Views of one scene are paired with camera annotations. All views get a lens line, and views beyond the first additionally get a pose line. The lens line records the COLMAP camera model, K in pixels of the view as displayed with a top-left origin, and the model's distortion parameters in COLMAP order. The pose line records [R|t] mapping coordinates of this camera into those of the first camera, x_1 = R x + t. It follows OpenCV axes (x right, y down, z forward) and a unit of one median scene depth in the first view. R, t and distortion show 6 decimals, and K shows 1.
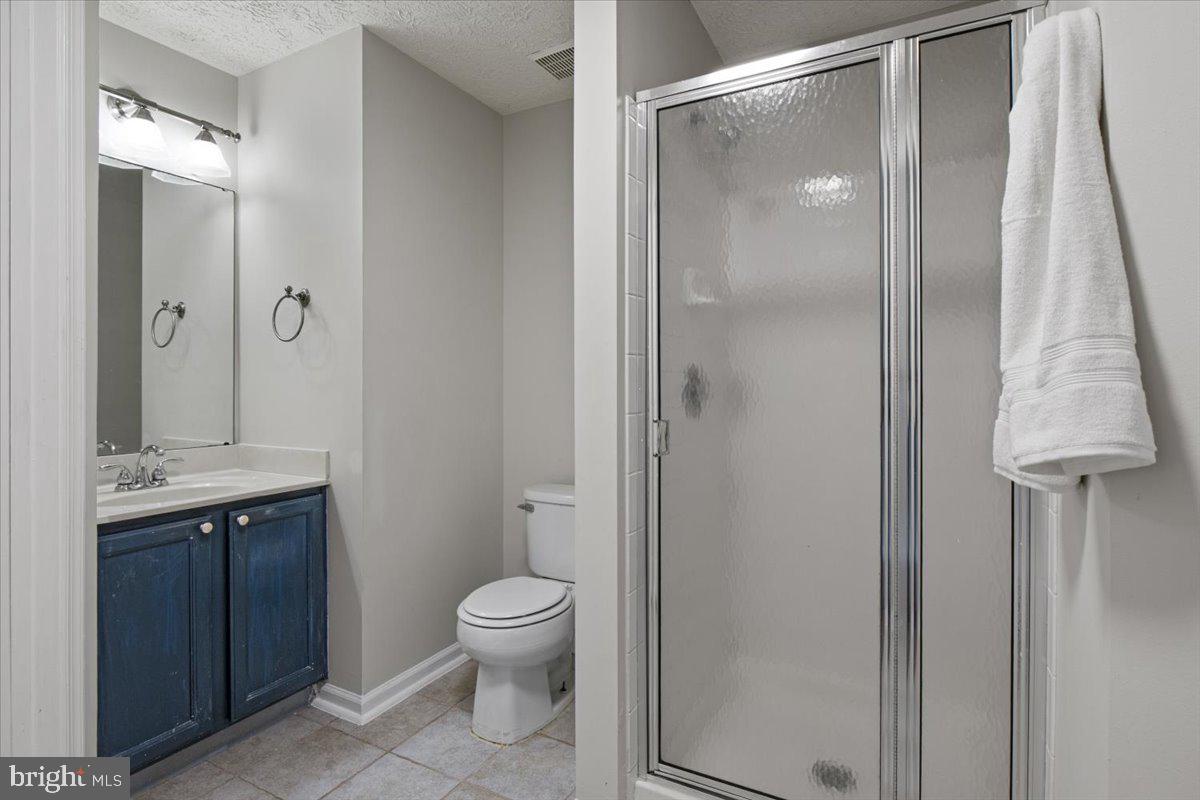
lens RADIAL K [[603.3, 0, 598.2], [0, 603.3, 389.6], [0, 0, 1]] dist [-0.000820, -0.002936]
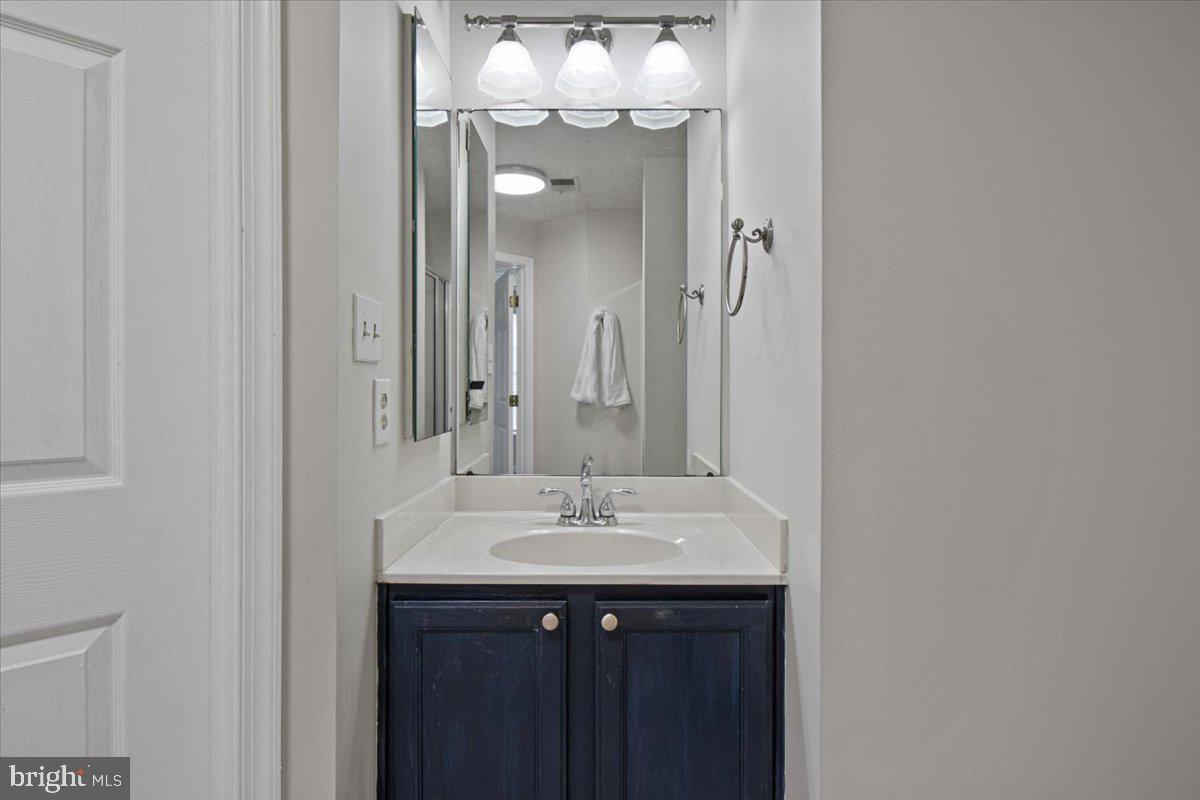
lens RADIAL K [[603.3, 0, 611.0], [0, 603.3, 384.8], [0, 0, 1]] dist [-0.000820, -0.002936]
pose [[0.466285, -0.000705, -0.884634, -0.062366], [-0.013399, 0.999879, -0.007859, -0.008062], [0.884533, 0.015518, 0.466219, 0.654163]]
